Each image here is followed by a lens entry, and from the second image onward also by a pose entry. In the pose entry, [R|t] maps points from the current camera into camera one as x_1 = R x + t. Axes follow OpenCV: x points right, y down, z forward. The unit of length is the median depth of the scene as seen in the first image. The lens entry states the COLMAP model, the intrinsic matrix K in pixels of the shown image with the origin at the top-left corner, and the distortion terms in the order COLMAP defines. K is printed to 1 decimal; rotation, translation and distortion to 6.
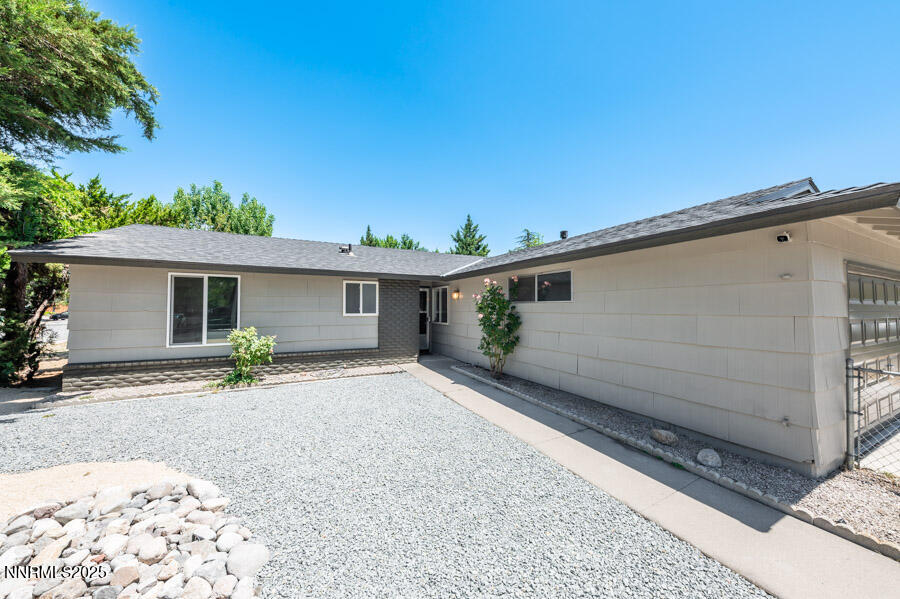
lens RADIAL K [[317.5, 0, 447.6], [0, 317.5, 297.4], [0, 0, 1]] dist [0.007743, -0.000219]
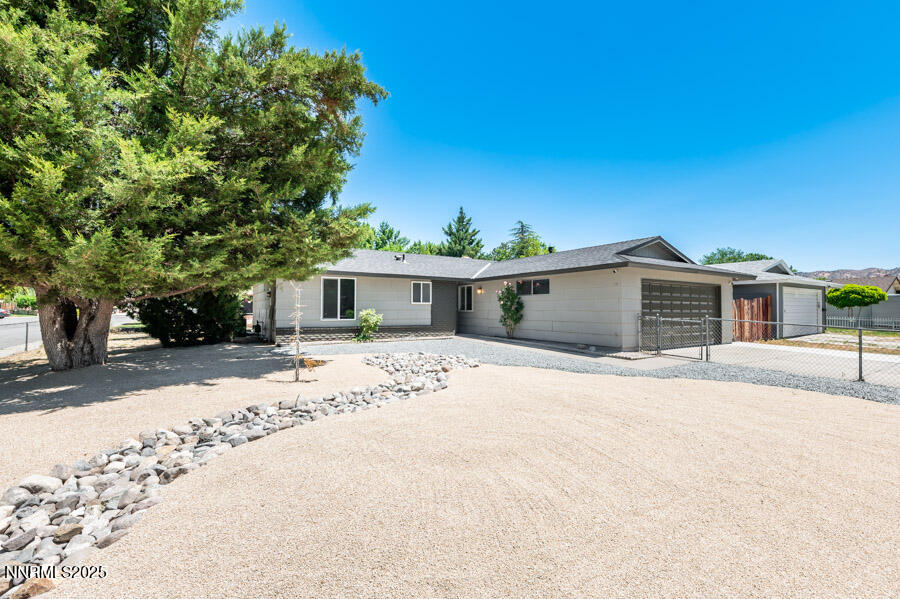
lens RADIAL K [[381.6, 0, 464.6], [0, 381.6, 299.6], [0, 0, 1]] dist [0.000007, -0.000002]
pose [[0.994777, 0.003669, 0.102003, -0.236837], [-0.004886, 0.999920, 0.011678, 0.012851], [-0.101952, -0.012115, 0.994716, -0.815766]]
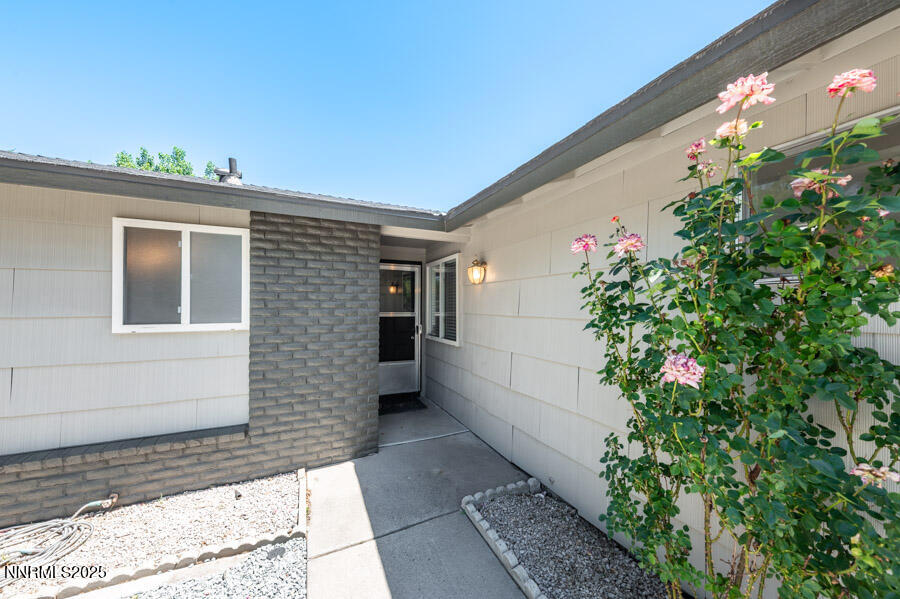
lens RADIAL K [[317.5, 0, 447.6], [0, 317.5, 297.4], [0, 0, 1]] dist [0.007743, -0.000219]
pose [[0.998779, -0.001245, -0.049383, 0.009314], [0.001569, 0.999978, 0.006521, 0.020533], [0.049374, -0.006590, 0.998759, 0.646949]]
